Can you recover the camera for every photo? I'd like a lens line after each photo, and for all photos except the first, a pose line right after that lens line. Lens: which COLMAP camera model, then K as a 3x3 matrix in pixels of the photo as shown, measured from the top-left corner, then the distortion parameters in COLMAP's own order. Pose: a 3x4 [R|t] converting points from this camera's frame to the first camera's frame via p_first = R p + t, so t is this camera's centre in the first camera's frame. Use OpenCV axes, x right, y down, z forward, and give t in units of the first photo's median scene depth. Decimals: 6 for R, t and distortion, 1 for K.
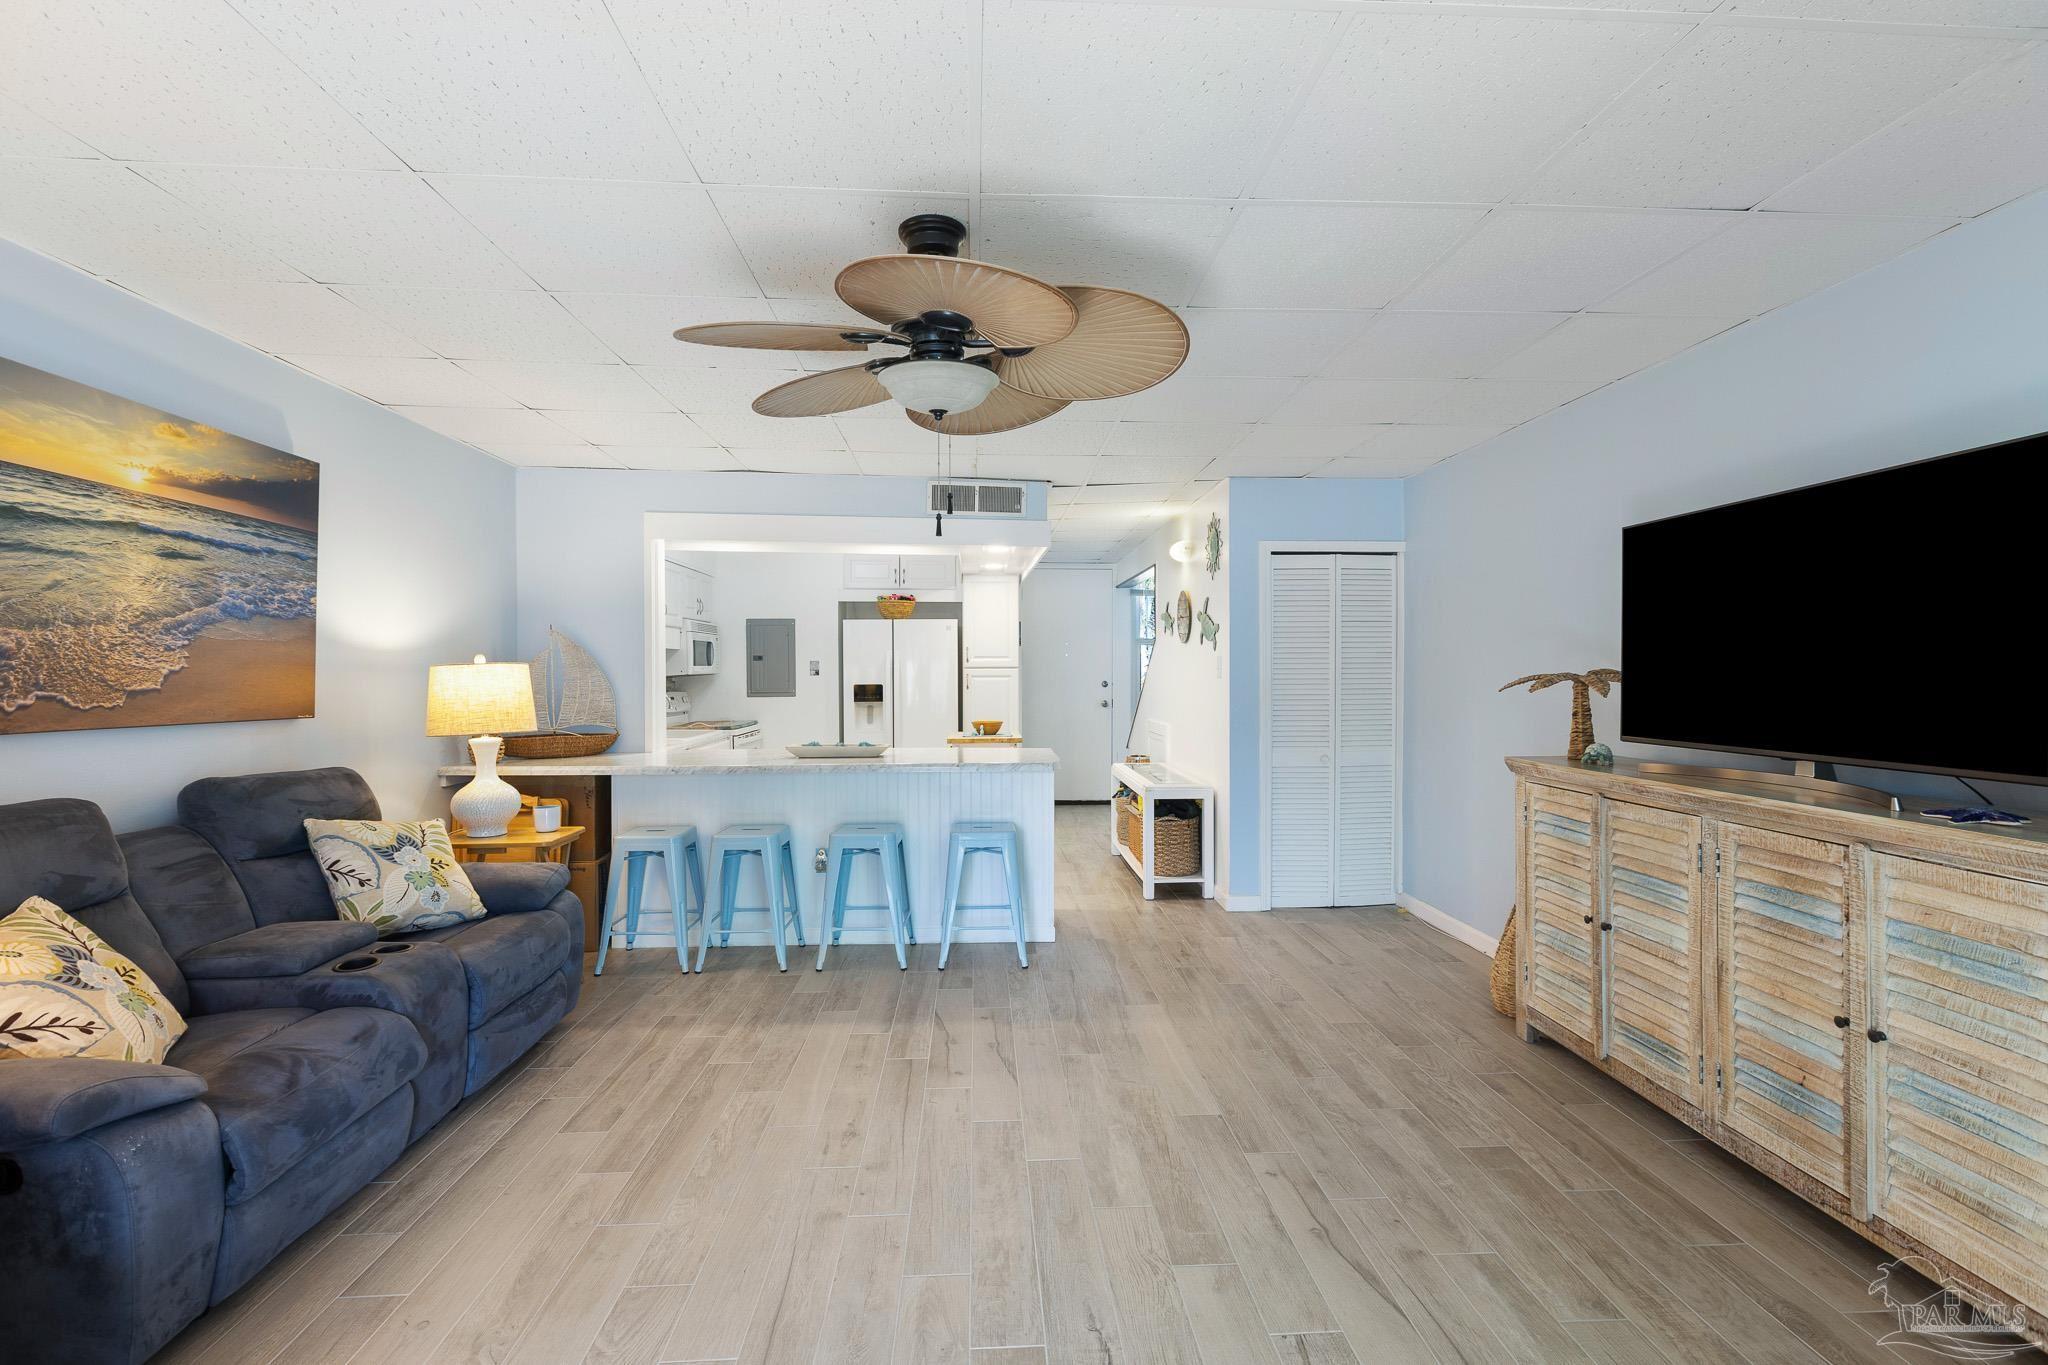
lens RADIAL K [[916.2, 0, 1026.6], [0, 916.2, 677.6], [0, 0, 1]] dist [0.000239, -0.000020]
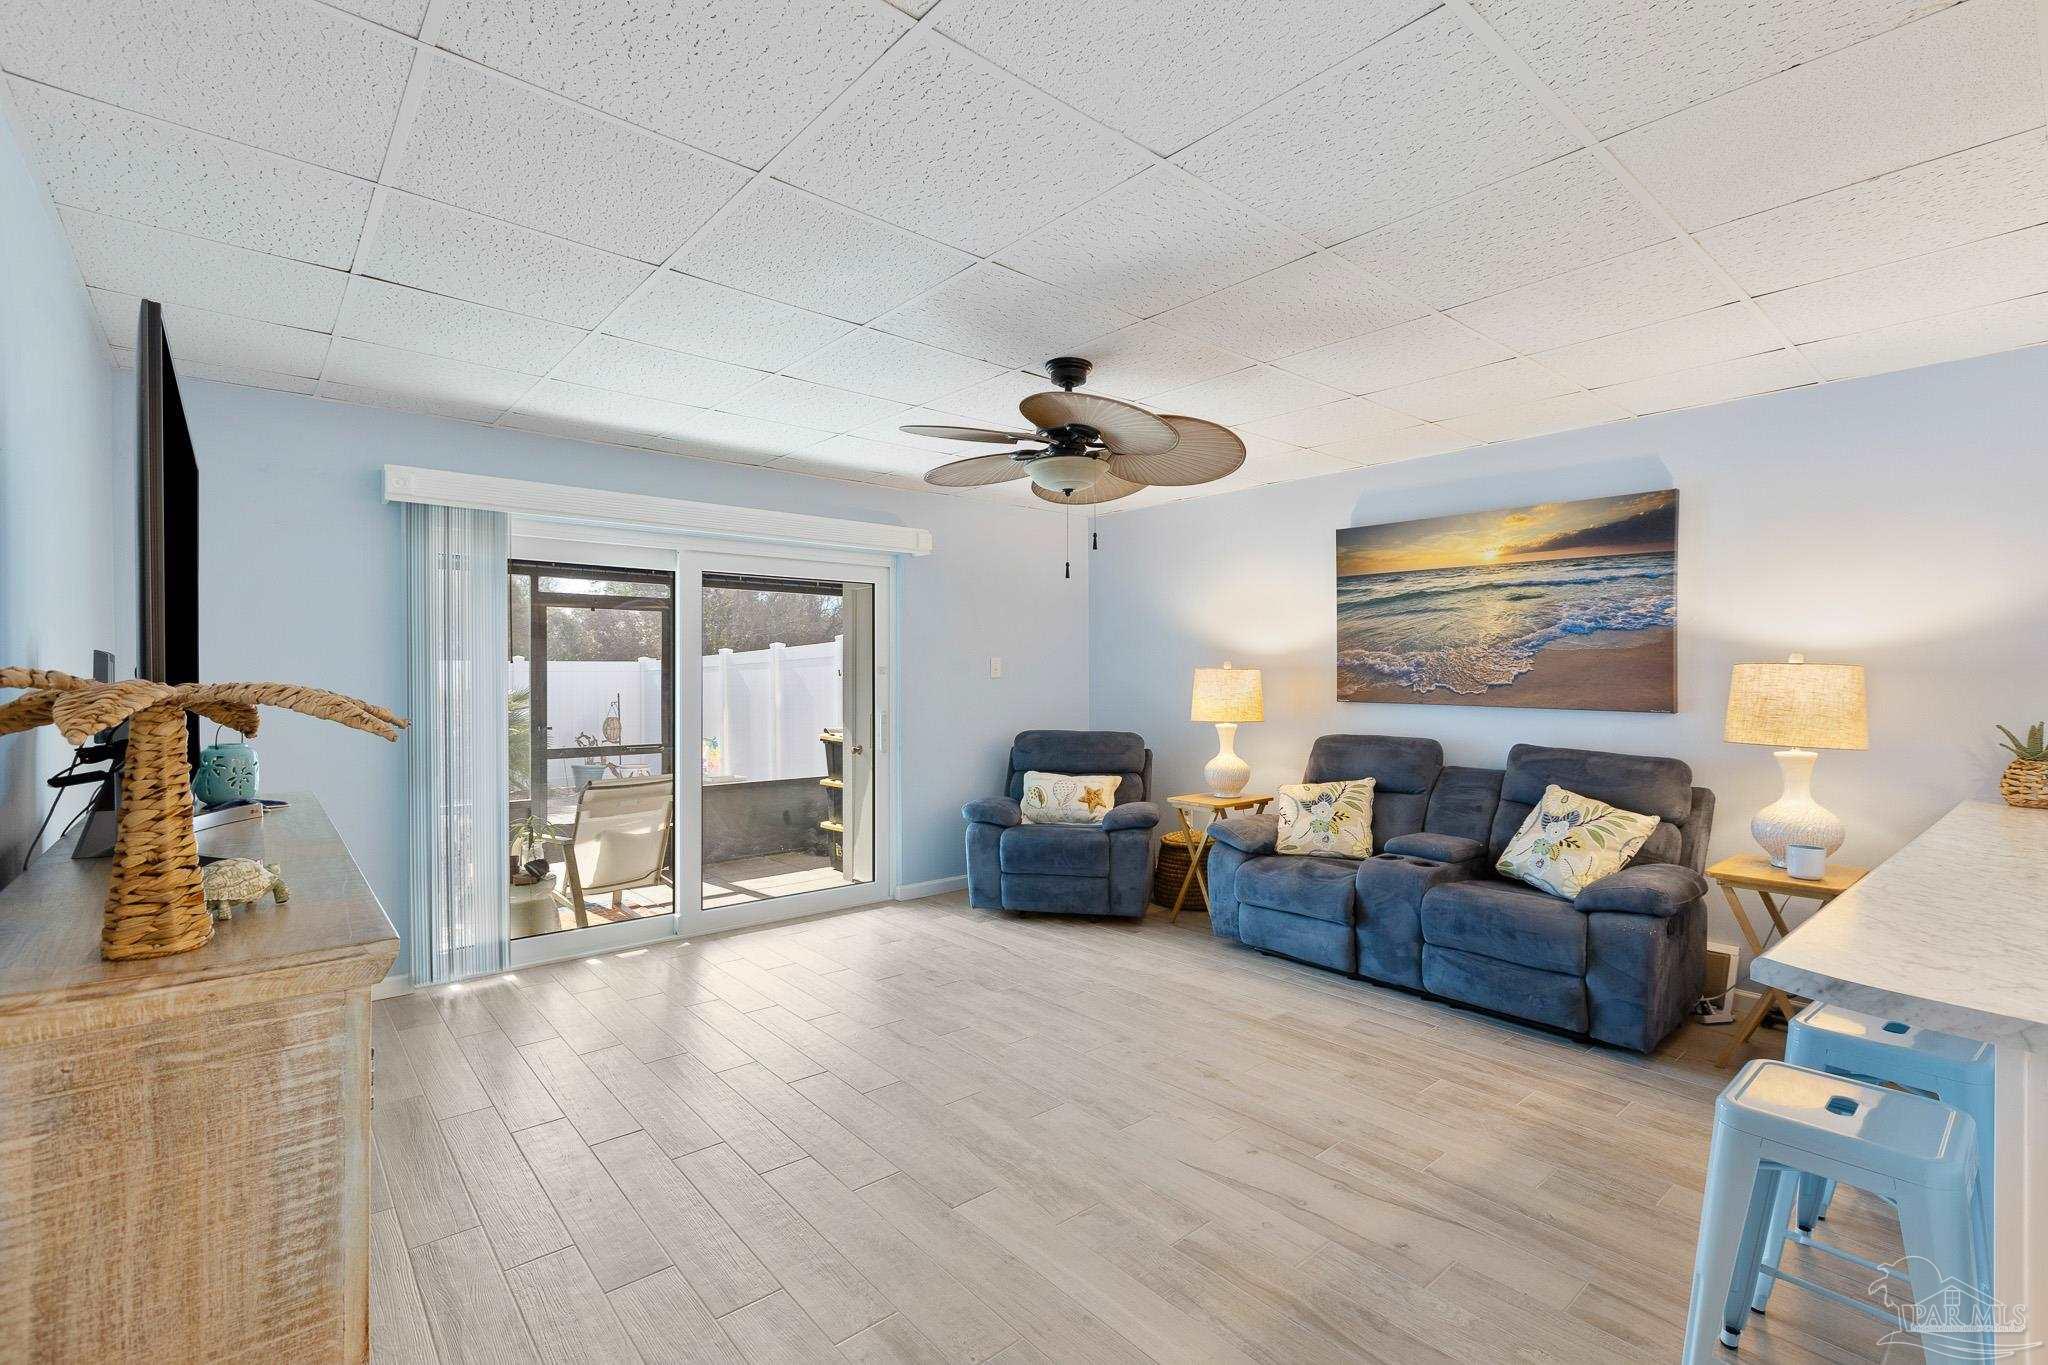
lens RADIAL K [[916.7, 0, 1031.2], [0, 916.7, 681.5], [0, 0, 1]] dist [0.002673, -0.000374]
pose [[-0.791776, 0.007507, -0.610766, 0.592379], [-0.001839, 0.999891, 0.014674, -0.011982], [0.610809, 0.012742, -0.791675, 1.521535]]
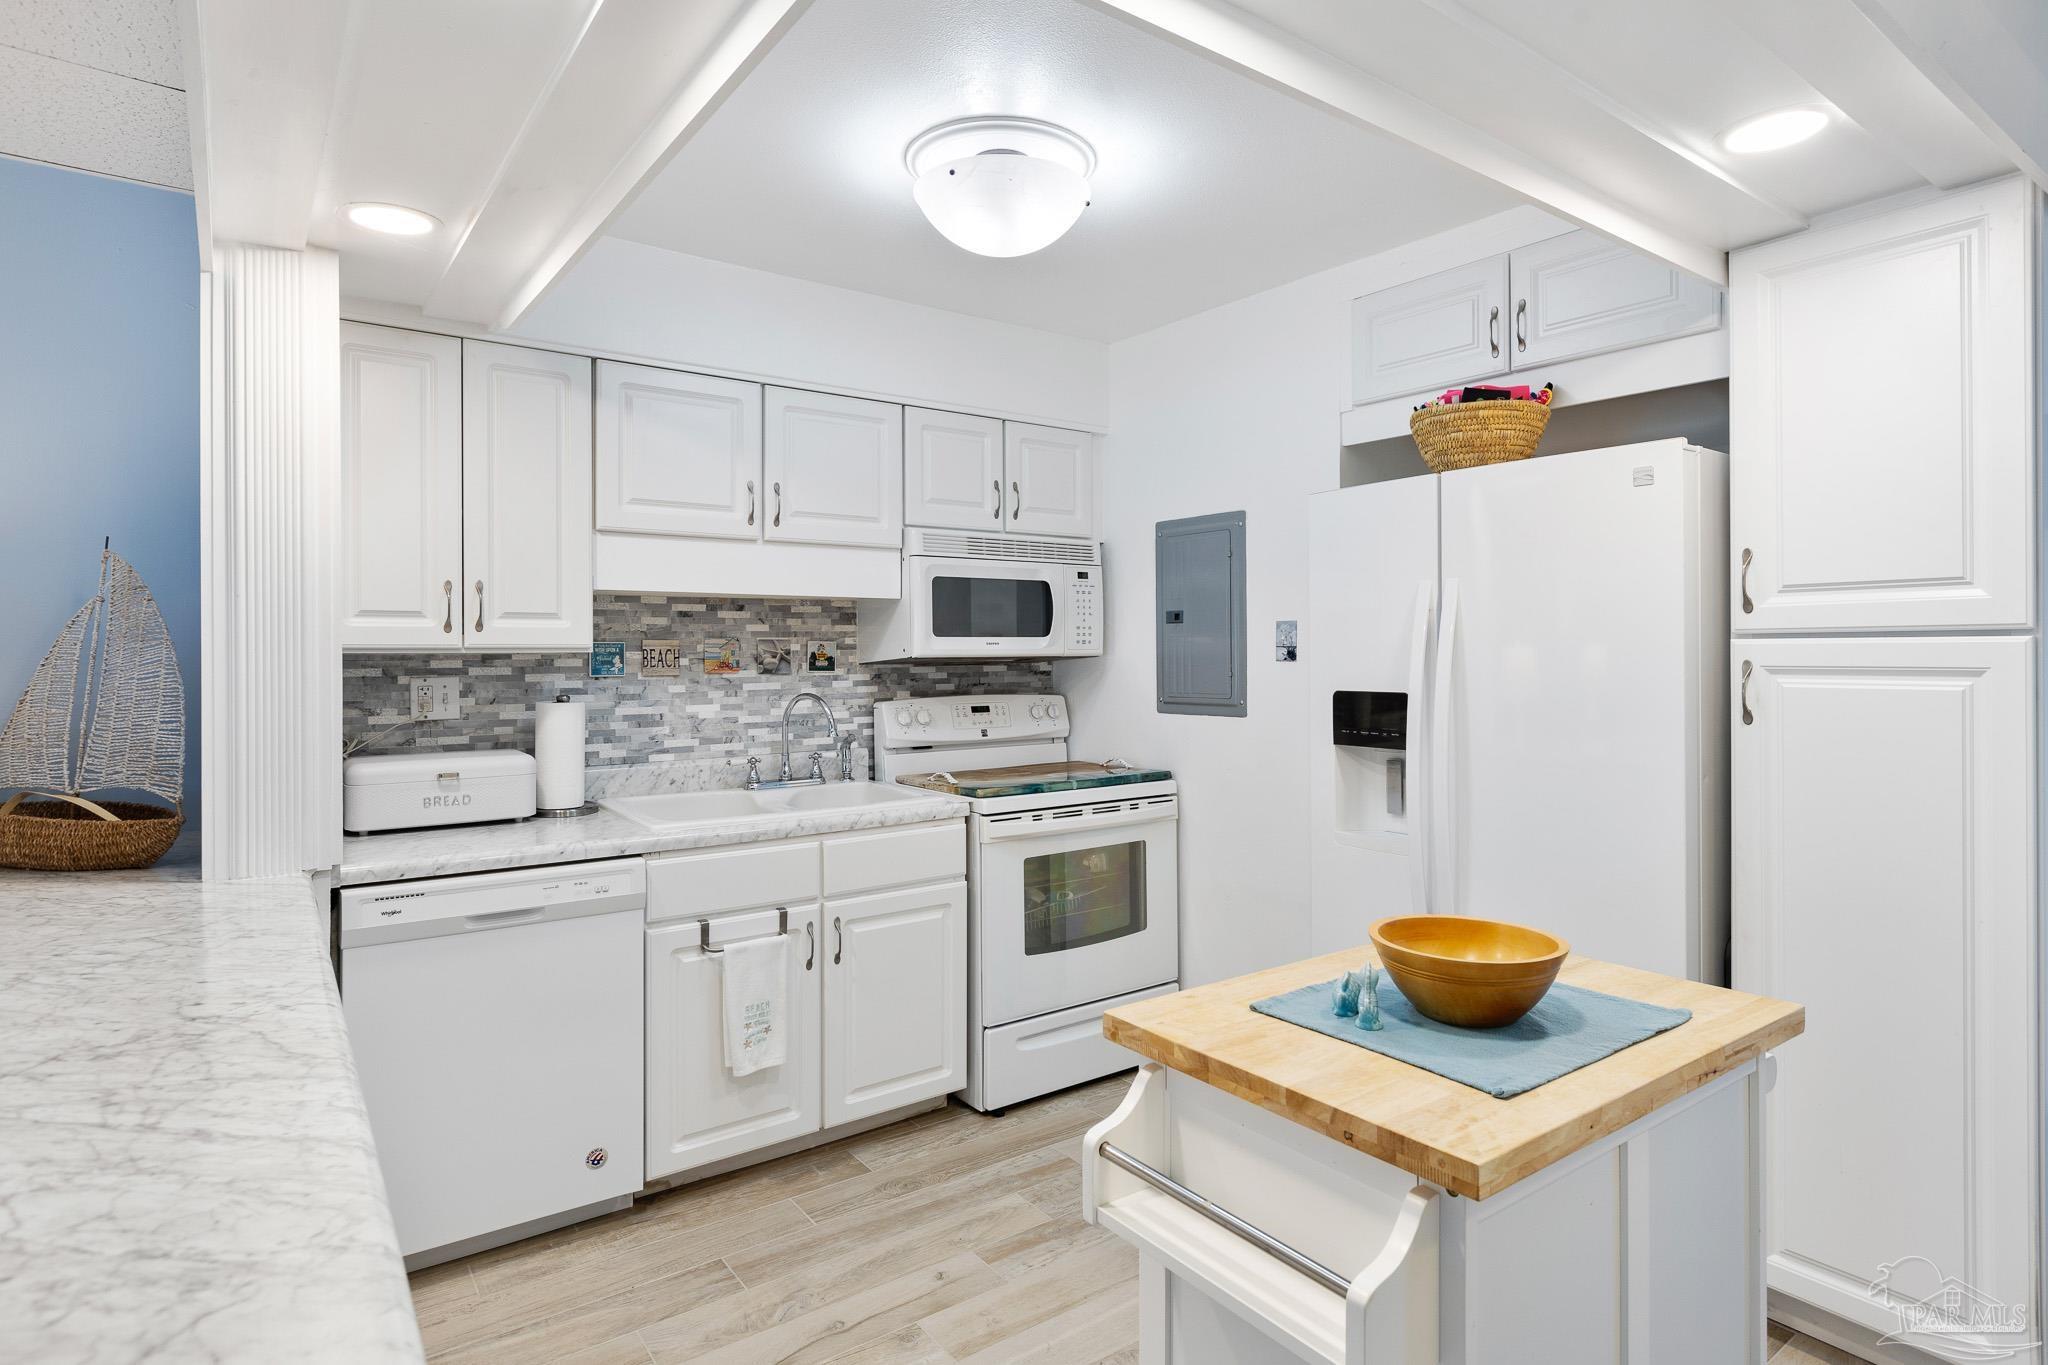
lens RADIAL K [[1078.3, 0, 1024.9], [0, 1078.3, 651.4], [0, 0, 1]] dist [0.001684, -0.000028]
pose [[0.544101, 0.000626, -0.839019, 0.168404], [-0.005352, 0.999982, -0.002724, -0.011069], [0.839003, 0.005973, 0.544095, 1.658590]]
